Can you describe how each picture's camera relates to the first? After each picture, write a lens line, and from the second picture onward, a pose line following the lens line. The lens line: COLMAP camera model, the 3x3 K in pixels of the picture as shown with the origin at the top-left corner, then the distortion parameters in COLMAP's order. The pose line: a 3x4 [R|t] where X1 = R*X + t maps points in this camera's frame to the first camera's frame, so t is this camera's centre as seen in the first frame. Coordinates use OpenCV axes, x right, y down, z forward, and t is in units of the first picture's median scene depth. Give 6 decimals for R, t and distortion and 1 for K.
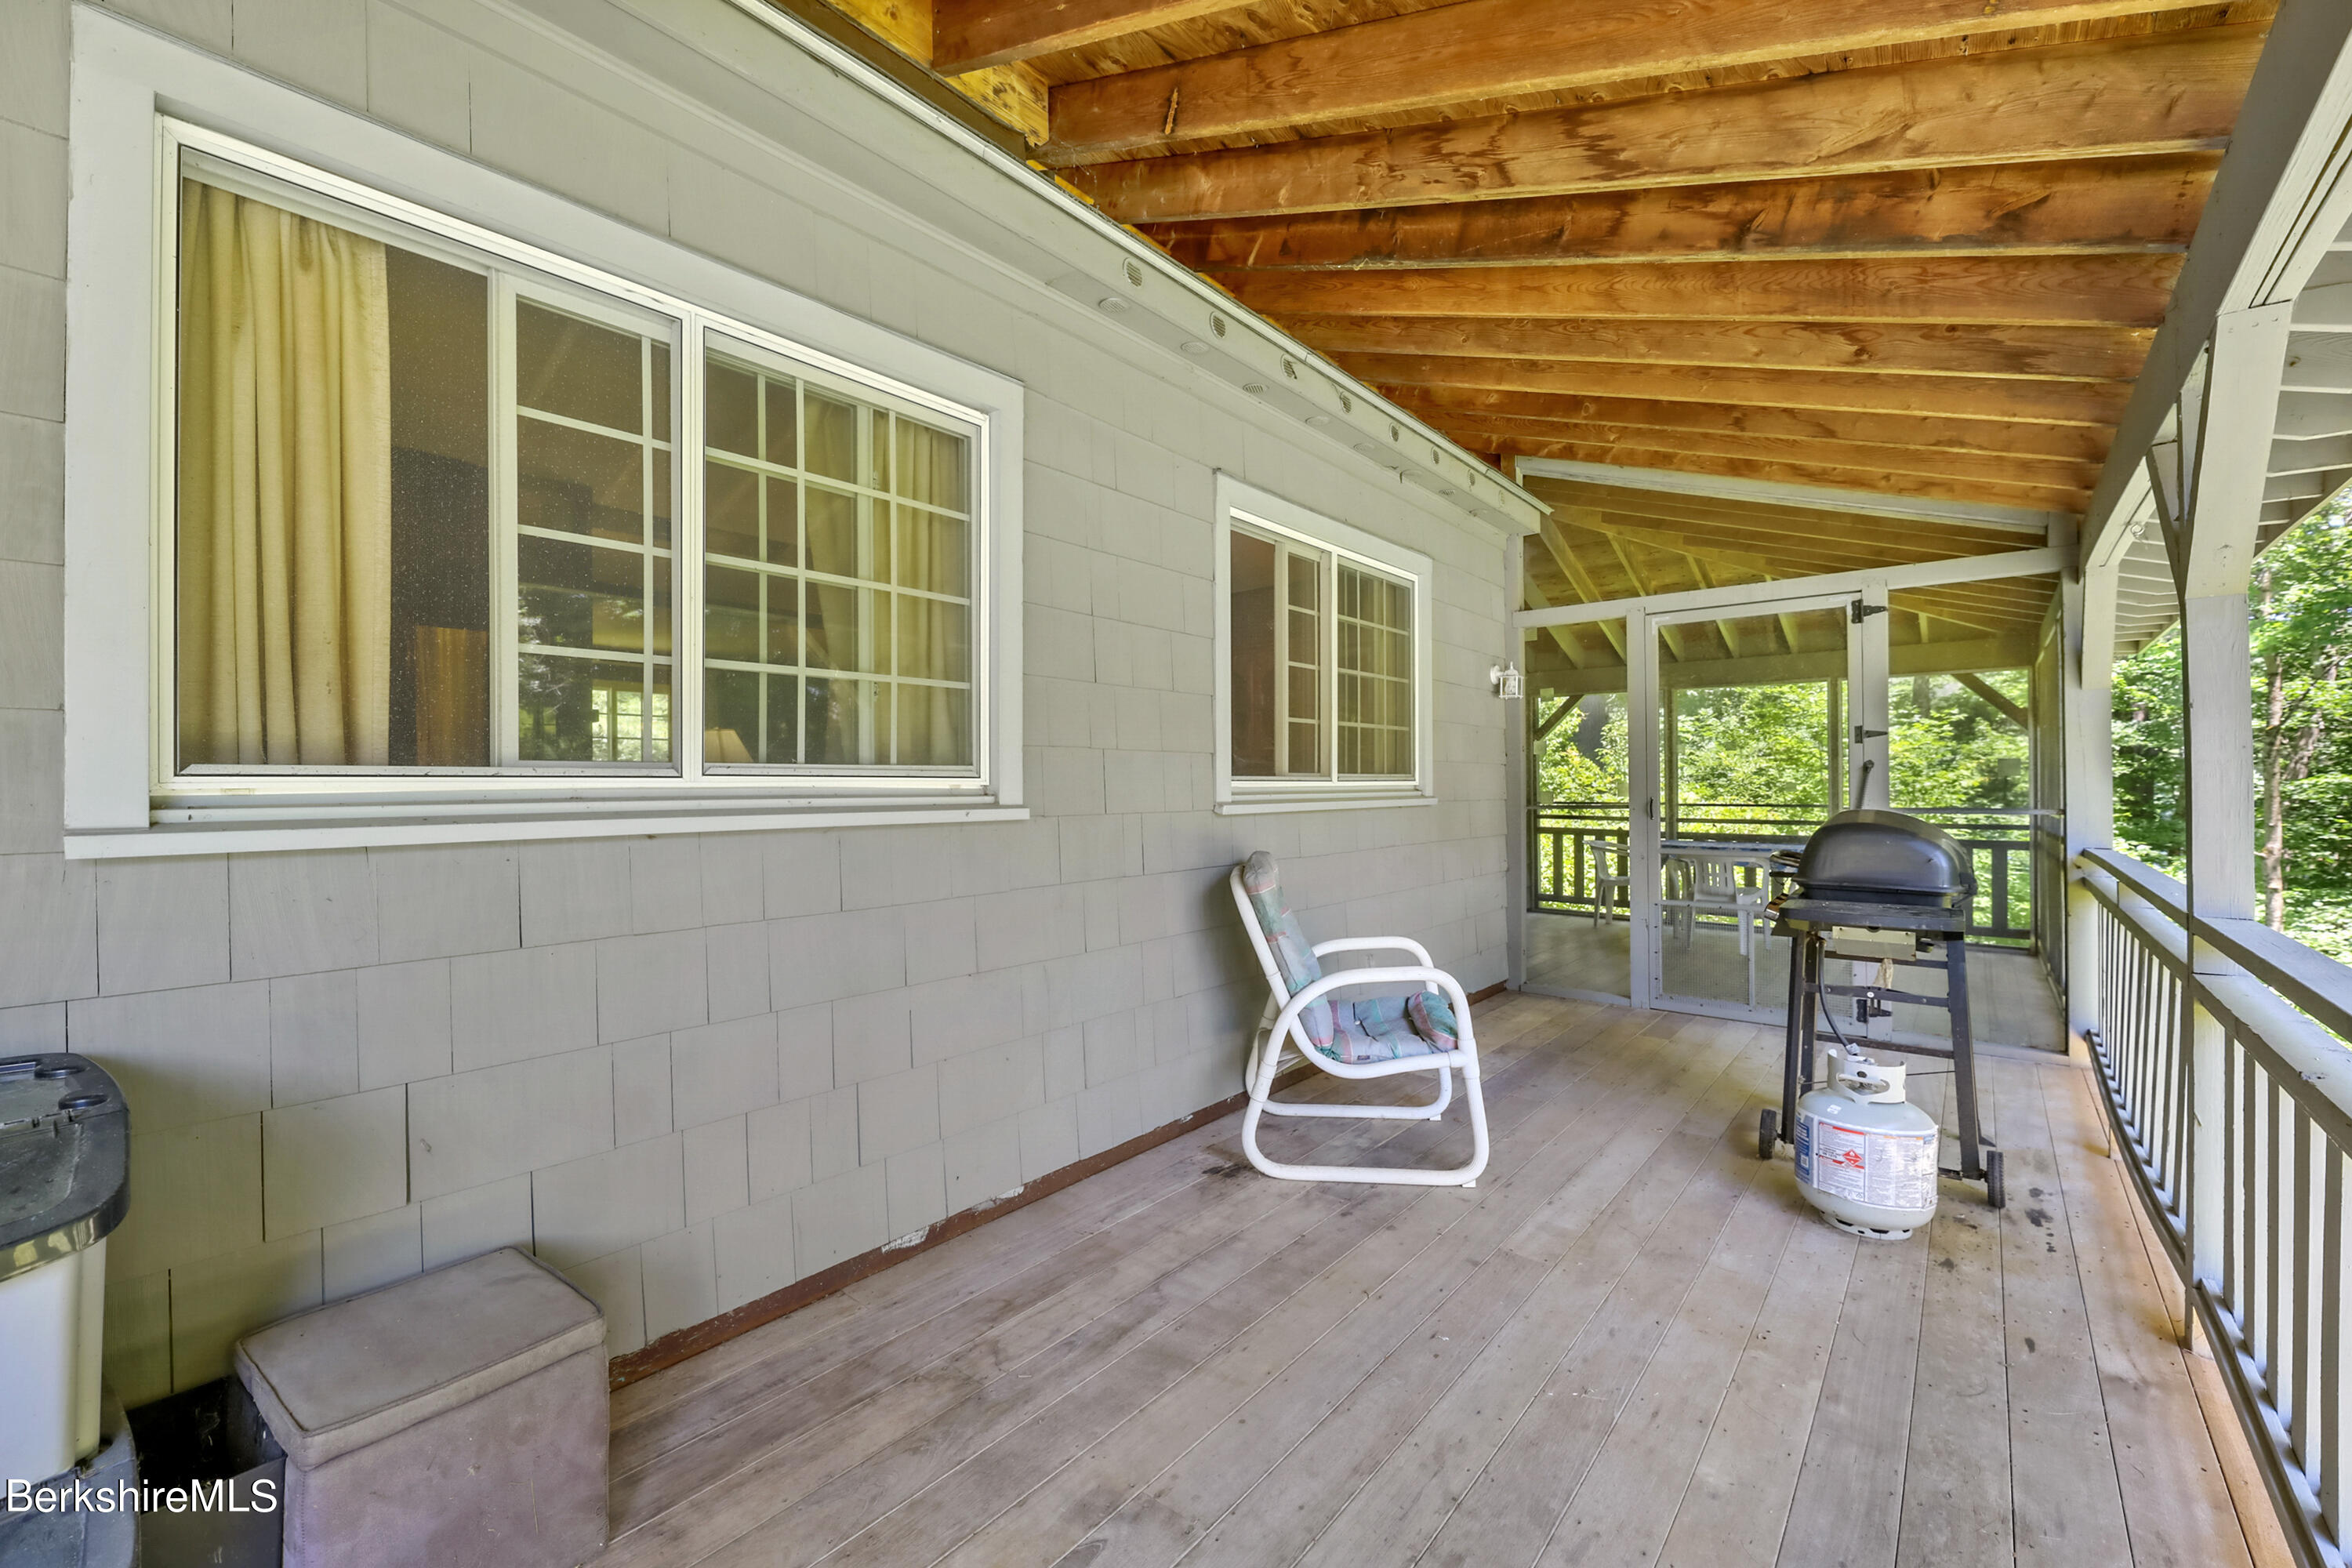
lens RADIAL K [[959.3, 0, 1163.2], [0, 959.3, 796.0], [0, 0, 1]] dist [-0.001722, -0.000261]
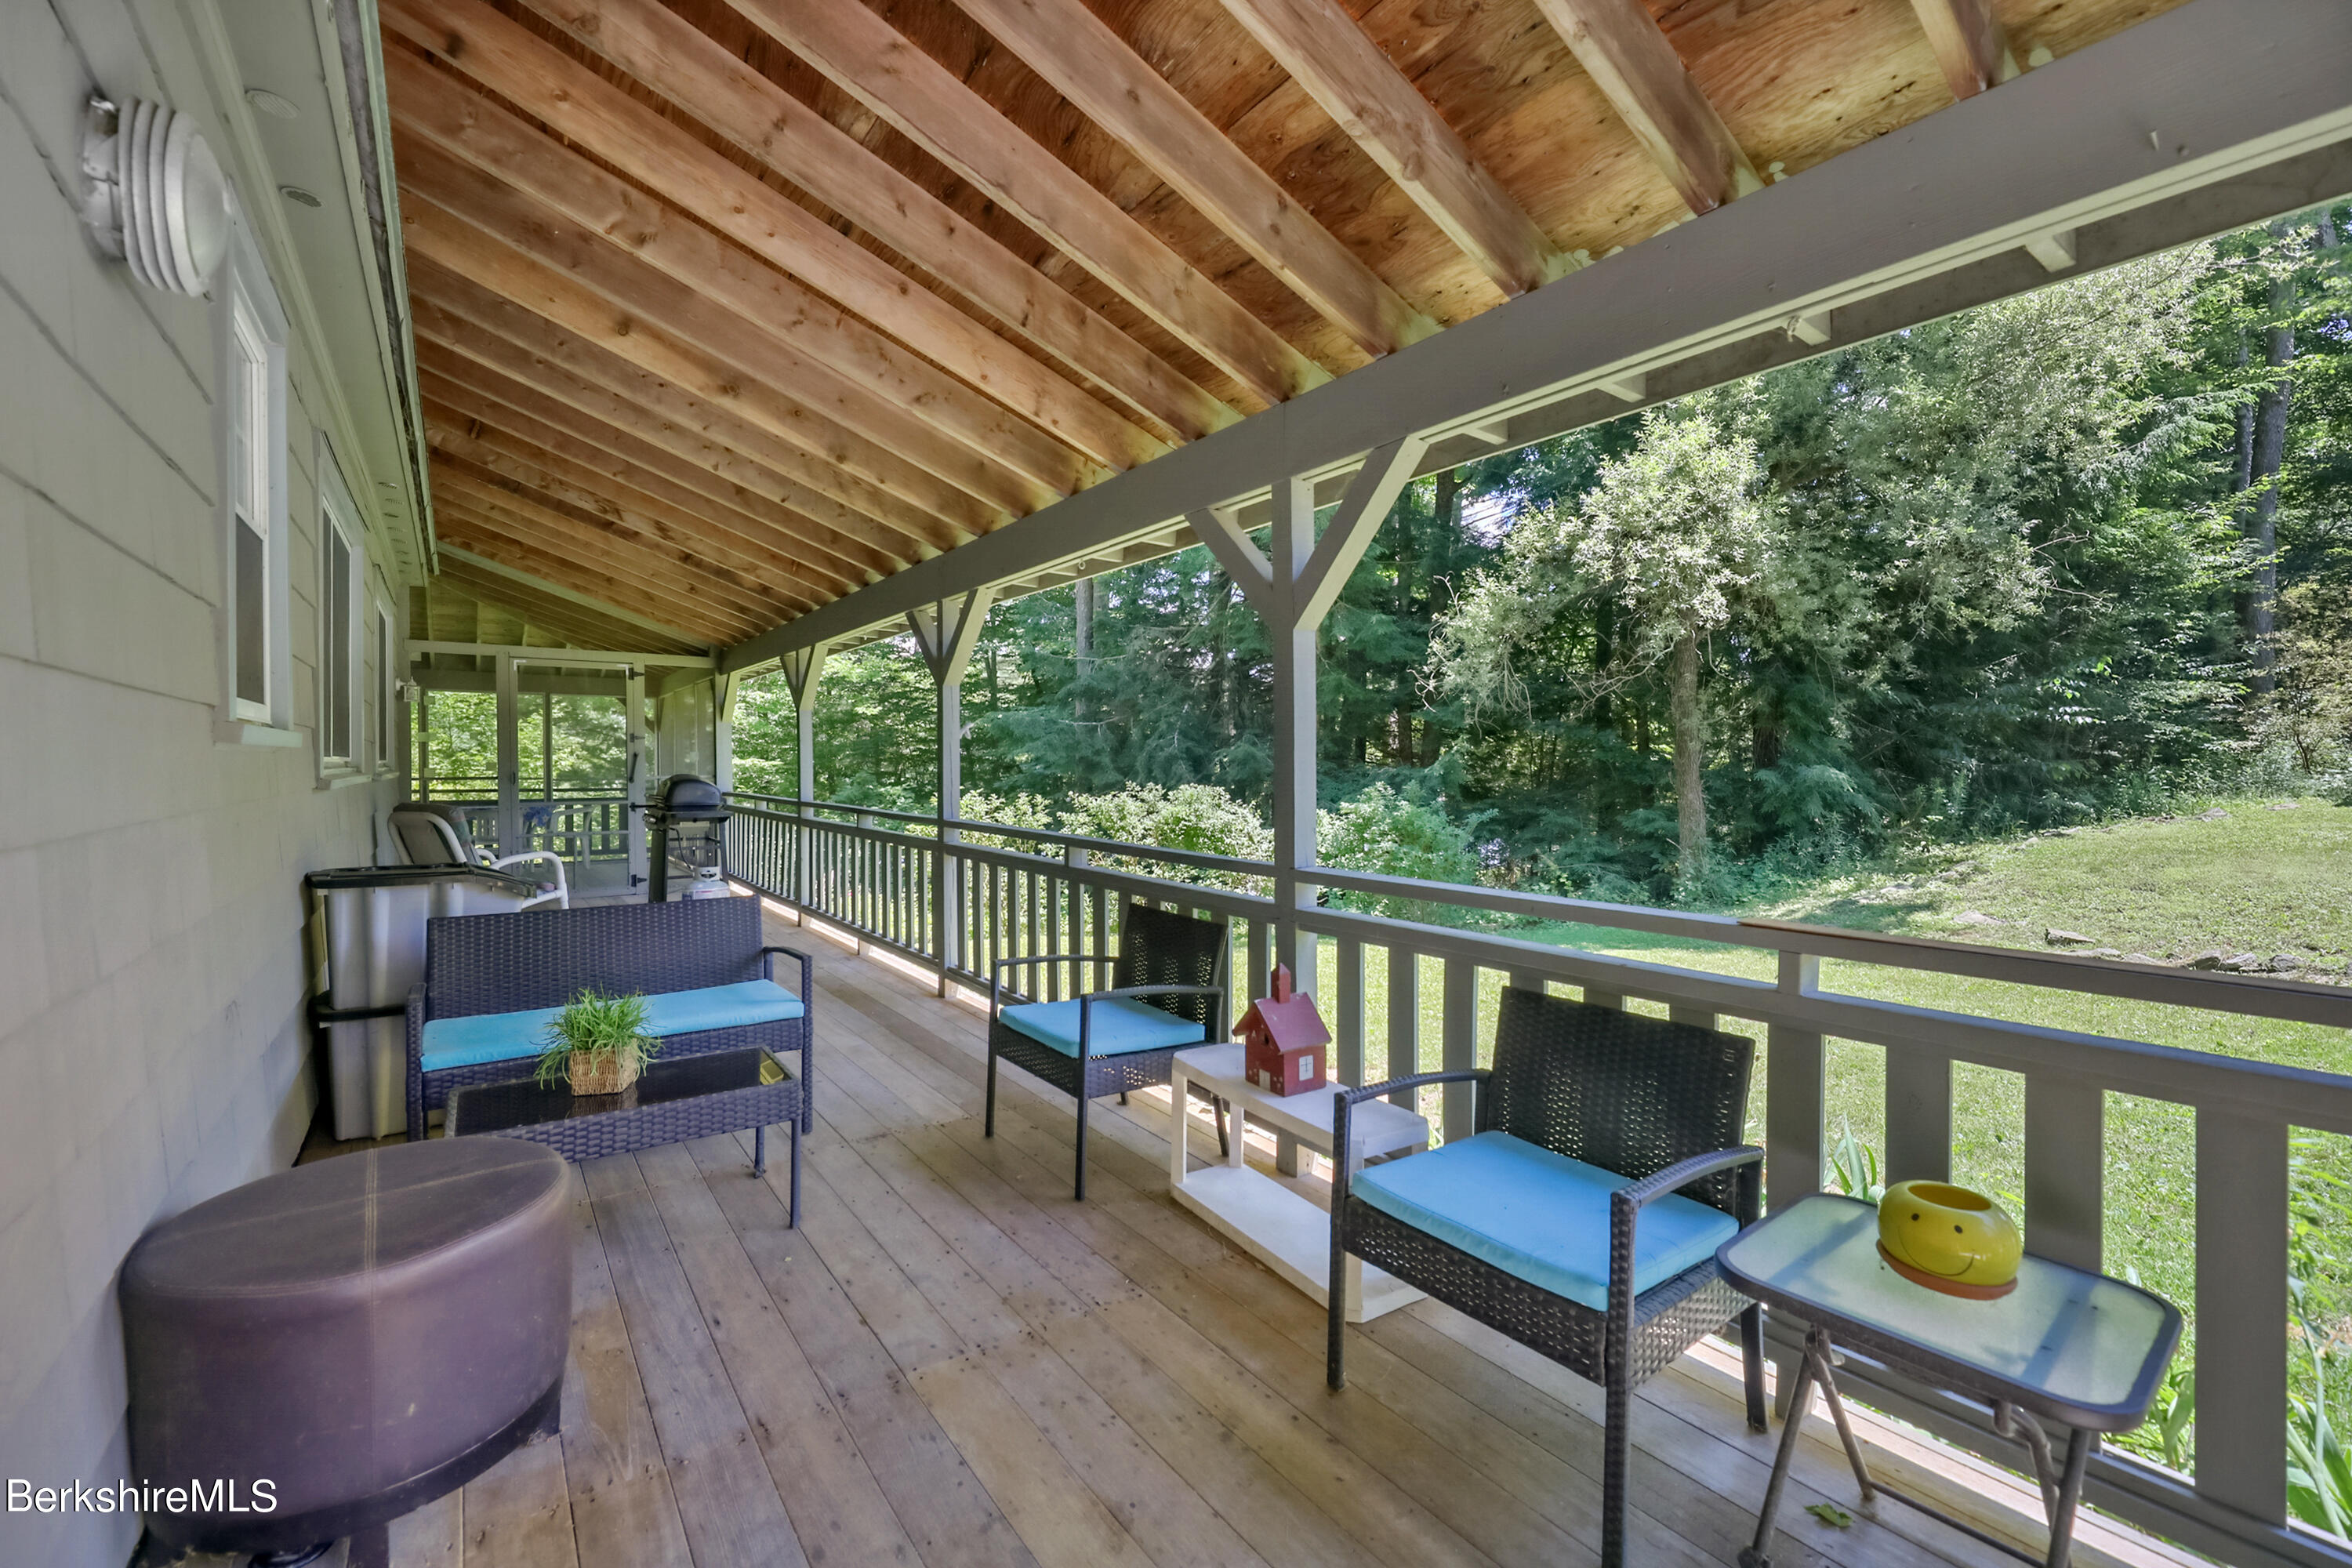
lens RADIAL K [[959.3, 0, 1172.5], [0, 959.3, 778.7], [0, 0, 1]] dist [-0.001722, -0.000261]
pose [[0.223886, -0.011293, 0.974550, -0.901997], [0.009519, 0.999911, 0.009400, 0.011355], [-0.974569, 0.007172, 0.223973, -0.486259]]
